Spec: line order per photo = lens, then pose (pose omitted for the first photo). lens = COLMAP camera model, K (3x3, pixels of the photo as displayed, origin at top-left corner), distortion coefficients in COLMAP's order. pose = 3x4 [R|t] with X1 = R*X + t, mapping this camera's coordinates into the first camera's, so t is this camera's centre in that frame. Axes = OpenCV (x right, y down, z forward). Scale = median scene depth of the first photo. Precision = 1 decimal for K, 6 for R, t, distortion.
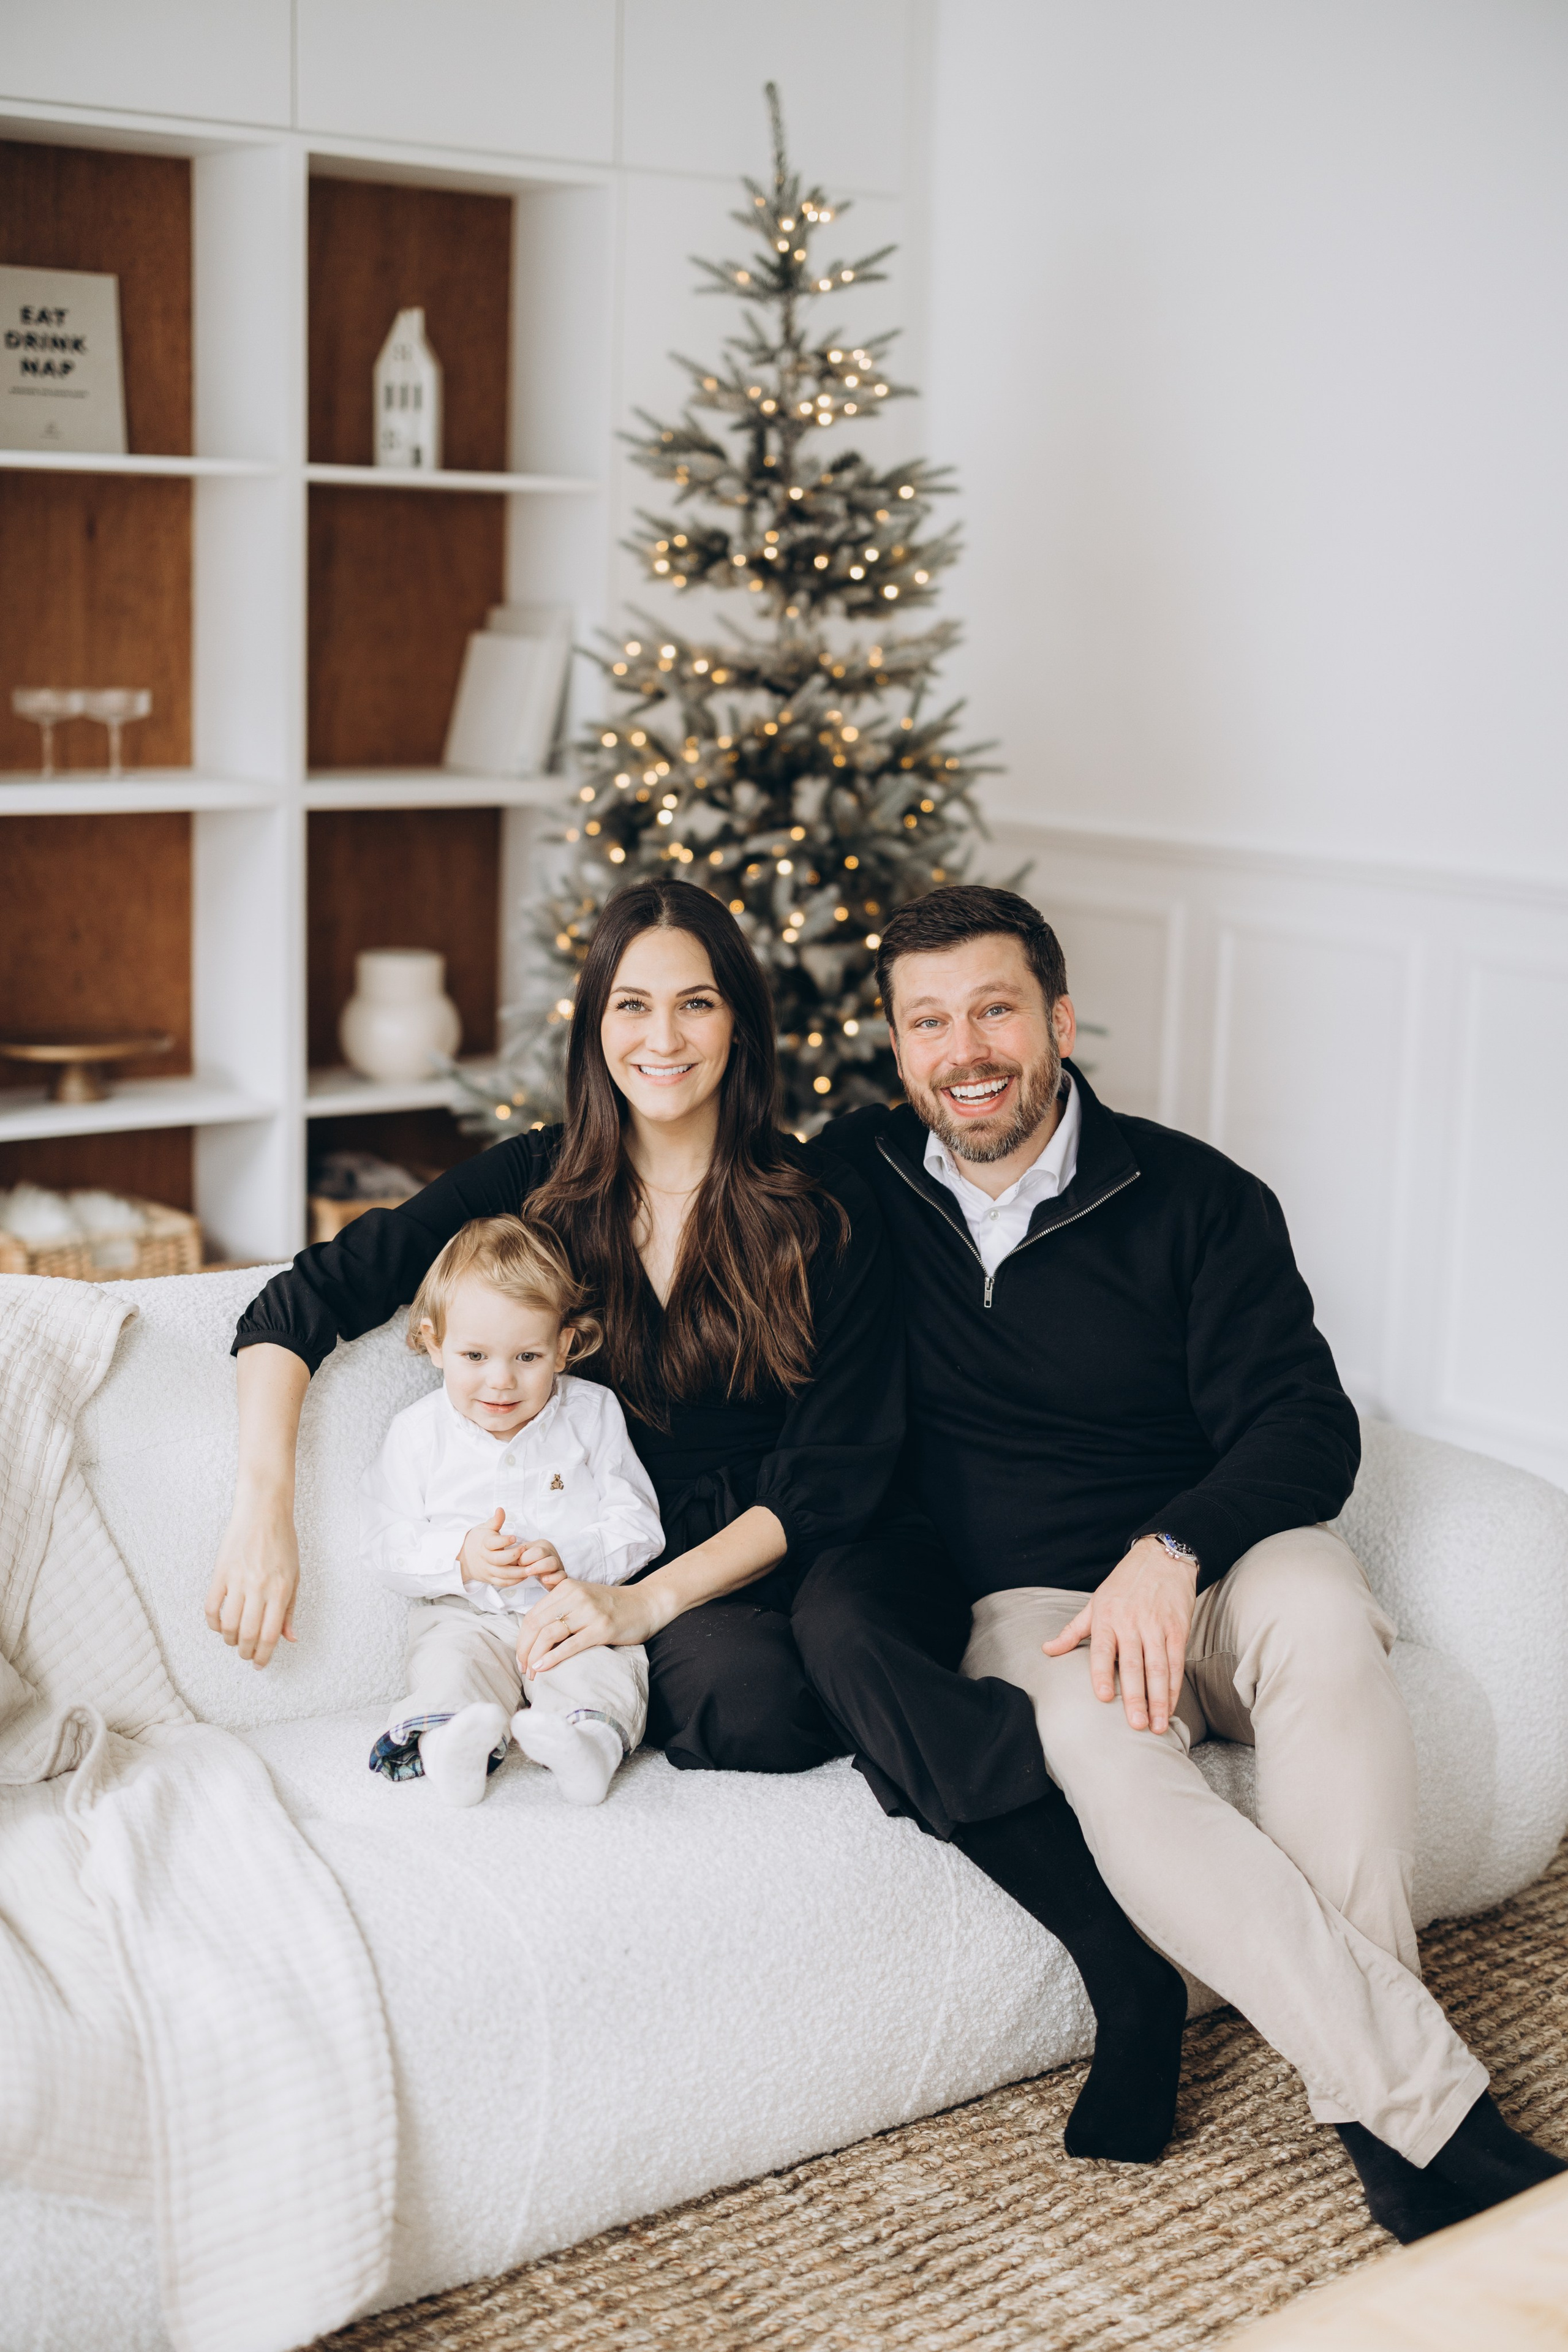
lens RADIAL K [[3355.2, 0, 830.5], [0, 3355.2, 1174.1], [0, 0, 1]] dist [-0.023542, 0.056304]
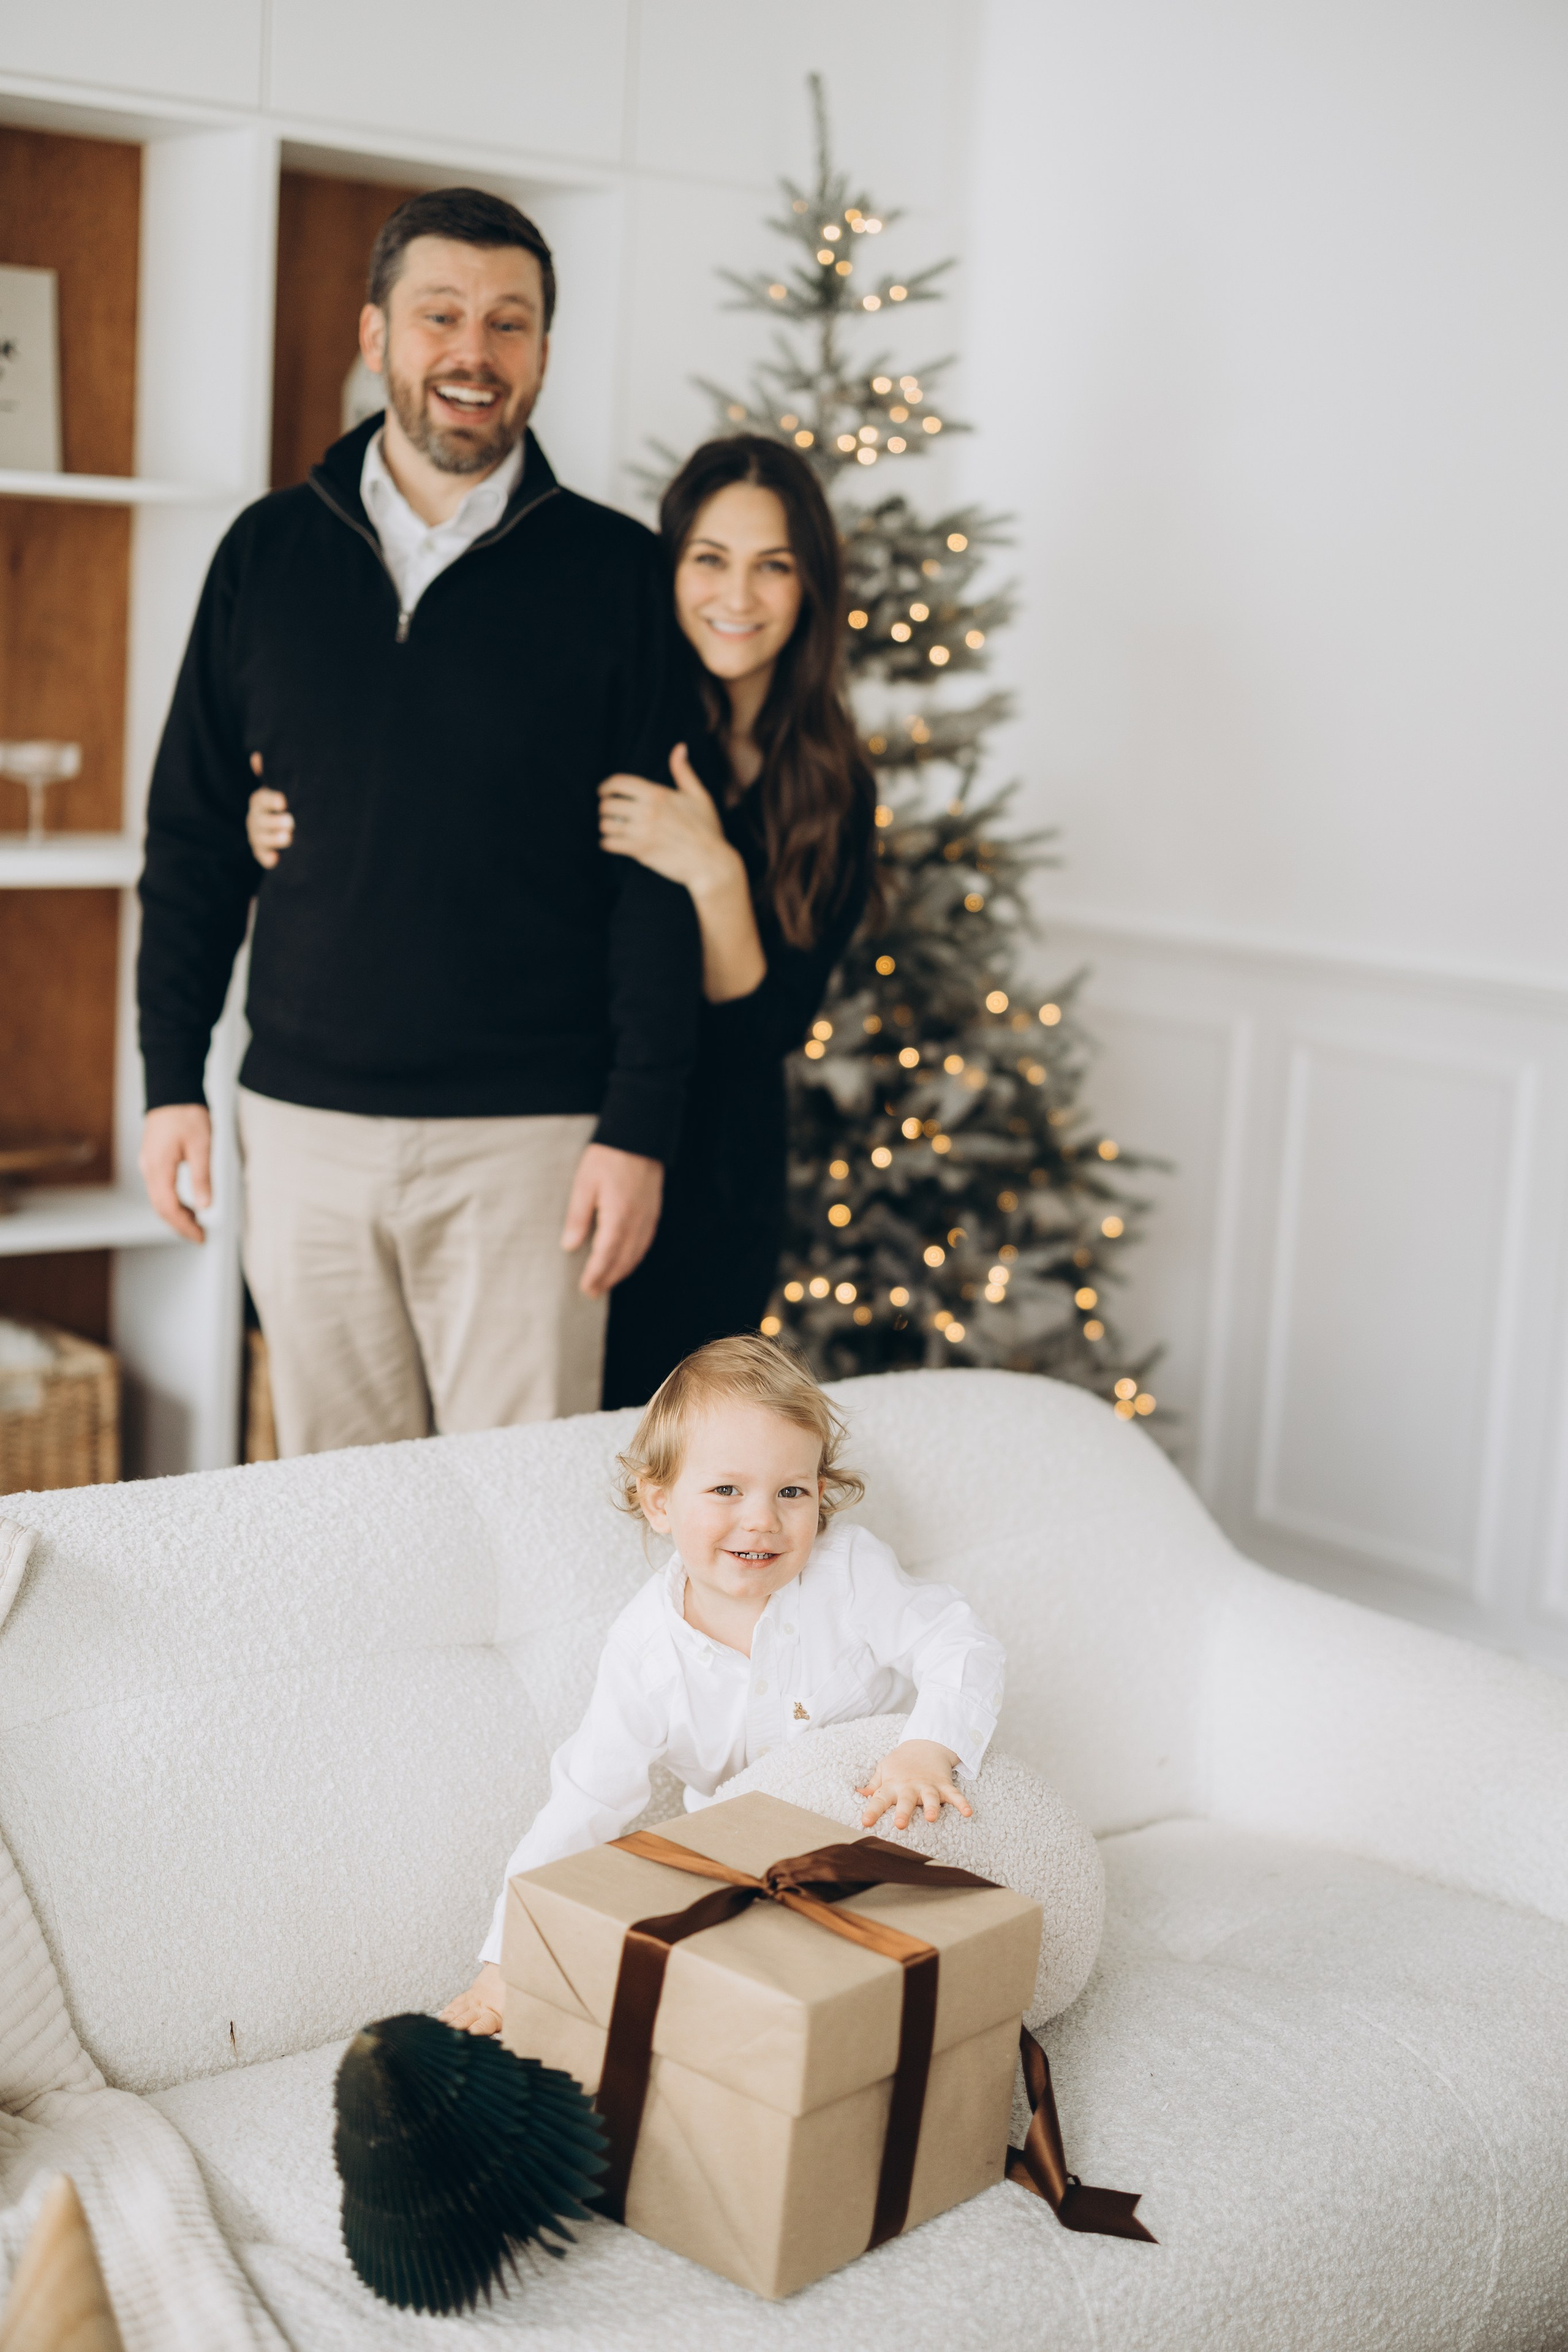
lens RADIAL K [[3347.9, 0, 789.7], [0, 3347.9, 1145.7], [0, 0, 1]] dist [-0.024599, 0.018978]
pose [[0.999534, 0.025976, 0.016017, -0.031130], [-0.025492, 0.999232, -0.029761, -0.020024], [-0.016777, 0.029338, 0.999429, 0.137980]]
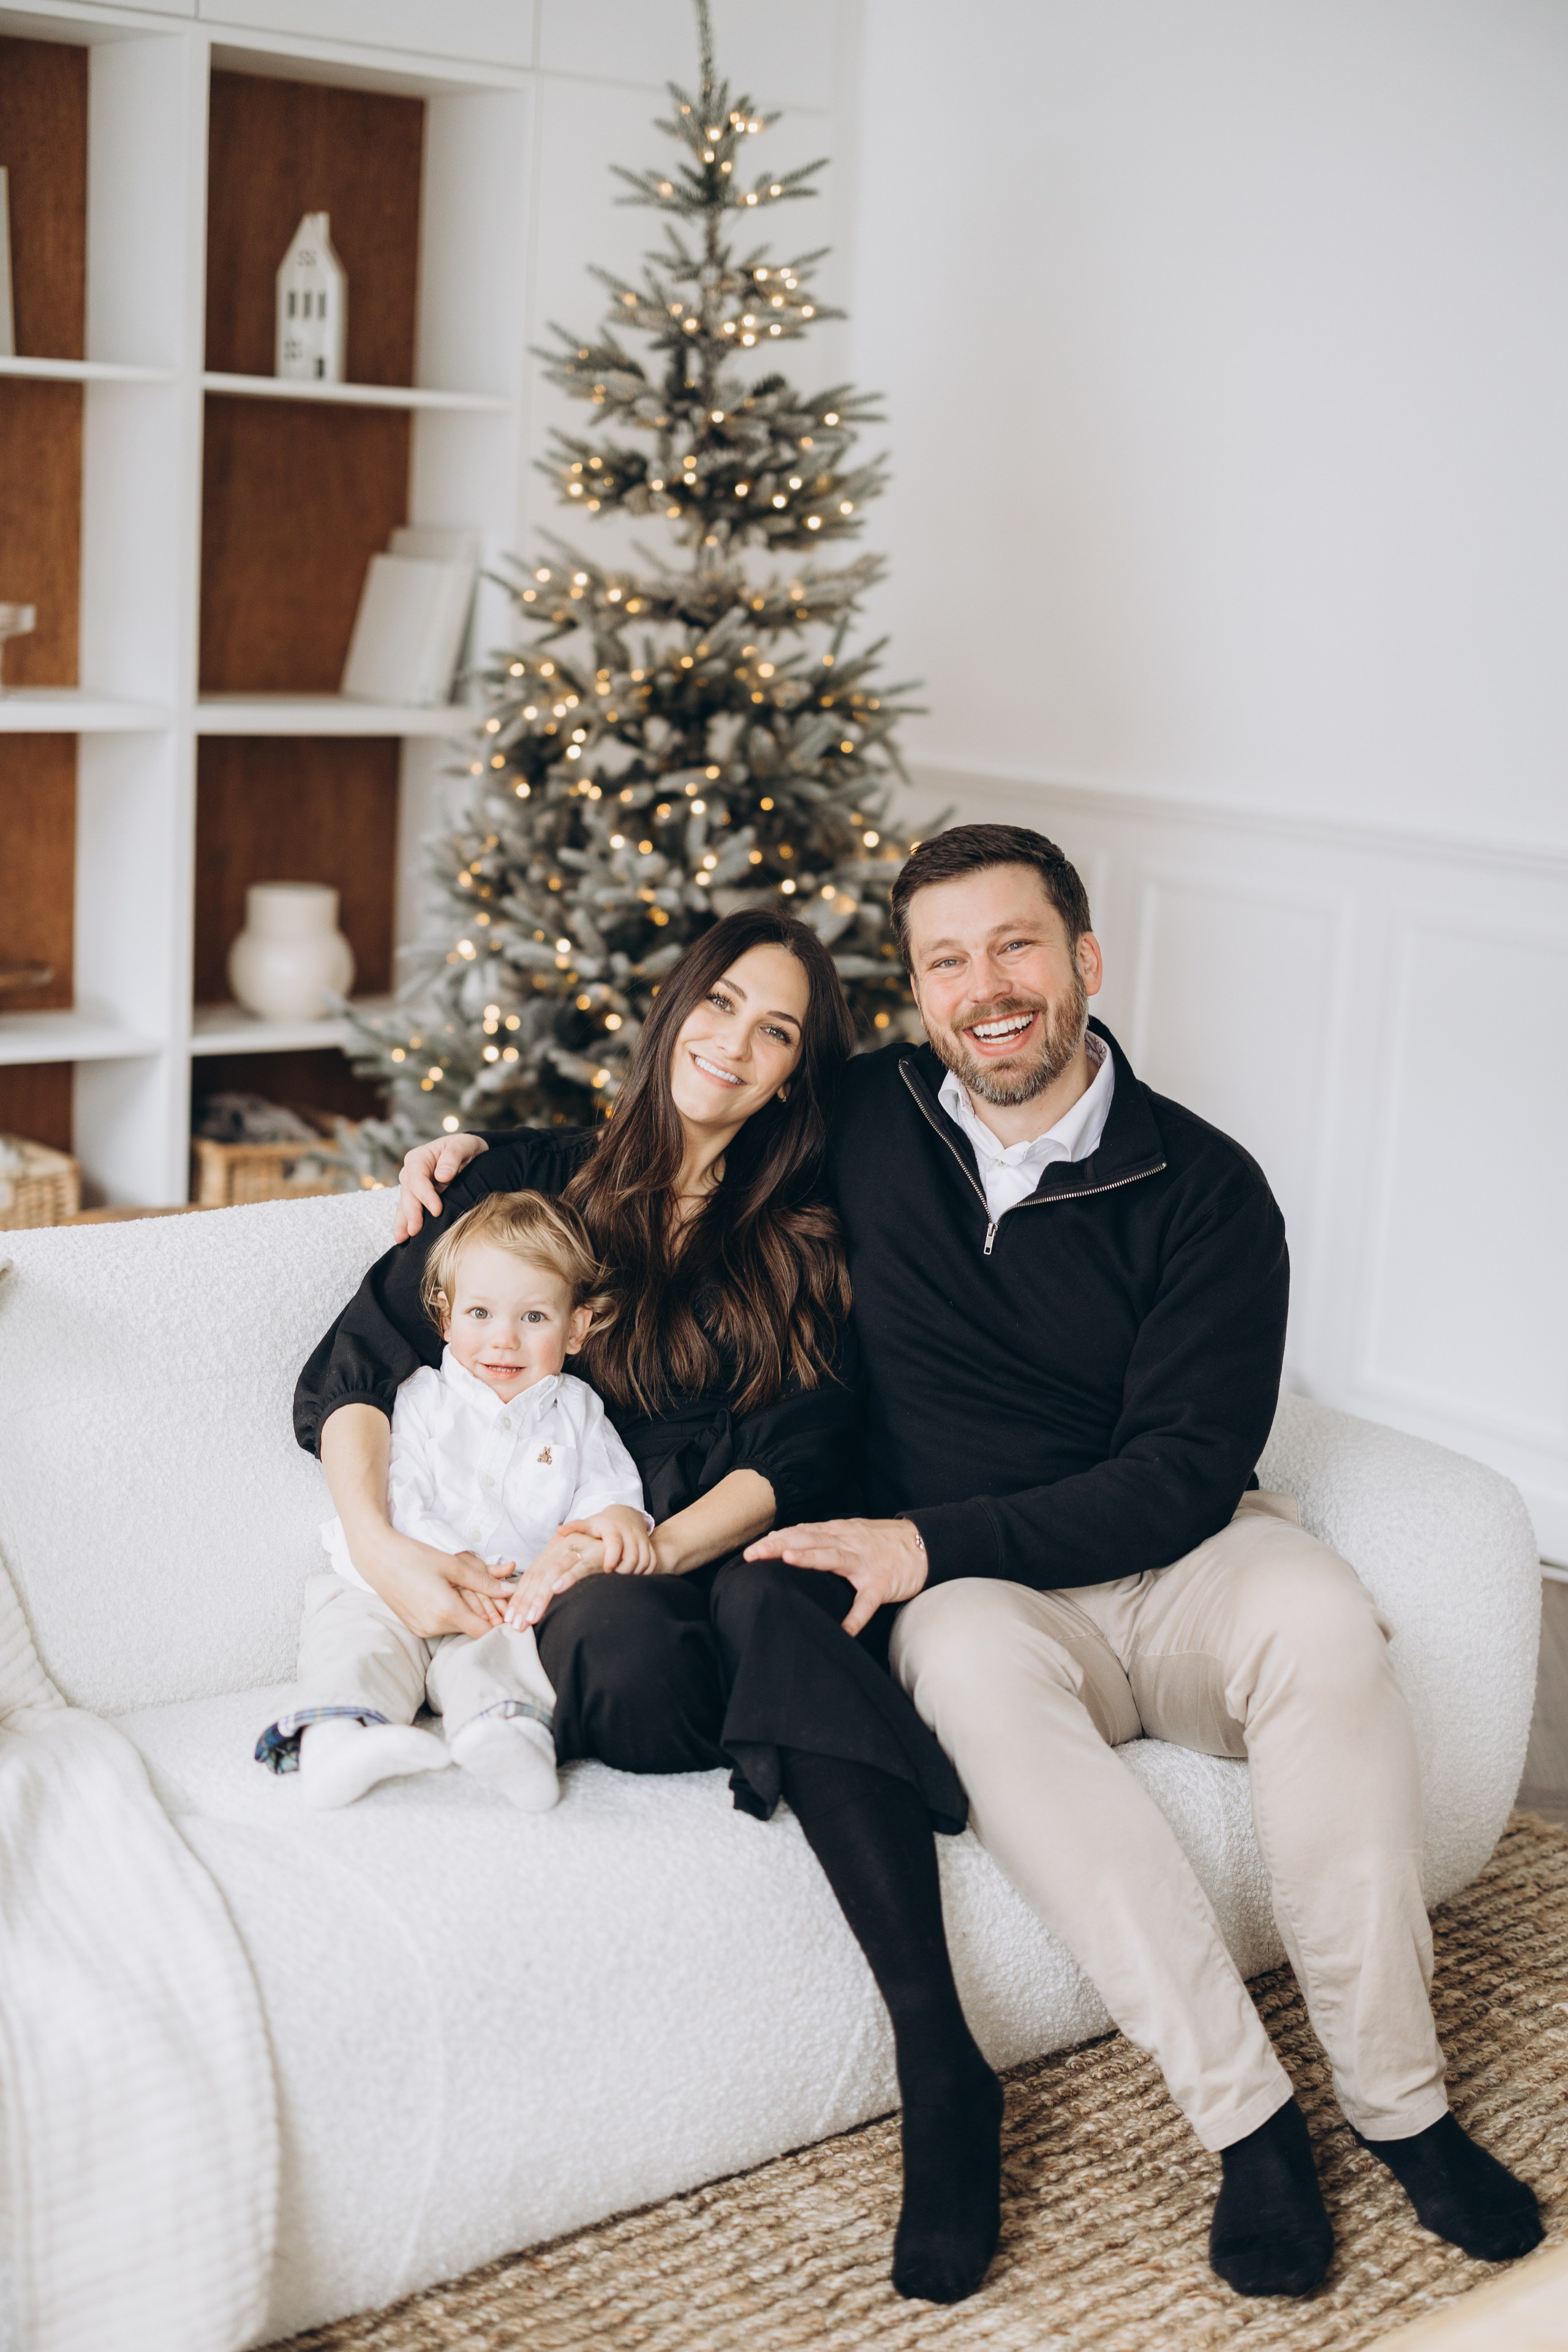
lens RADIAL K [[3344.3, 0, 817.1], [0, 3344.3, 1175.4], [0, 0, 1]] dist [0.013147, -0.127048]
pose [[0.999266, 0.020588, 0.032299, -0.008203], [-0.021149, 0.999630, 0.017125, -0.003052], [-0.031935, -0.017796, 0.999332, 0.038646]]
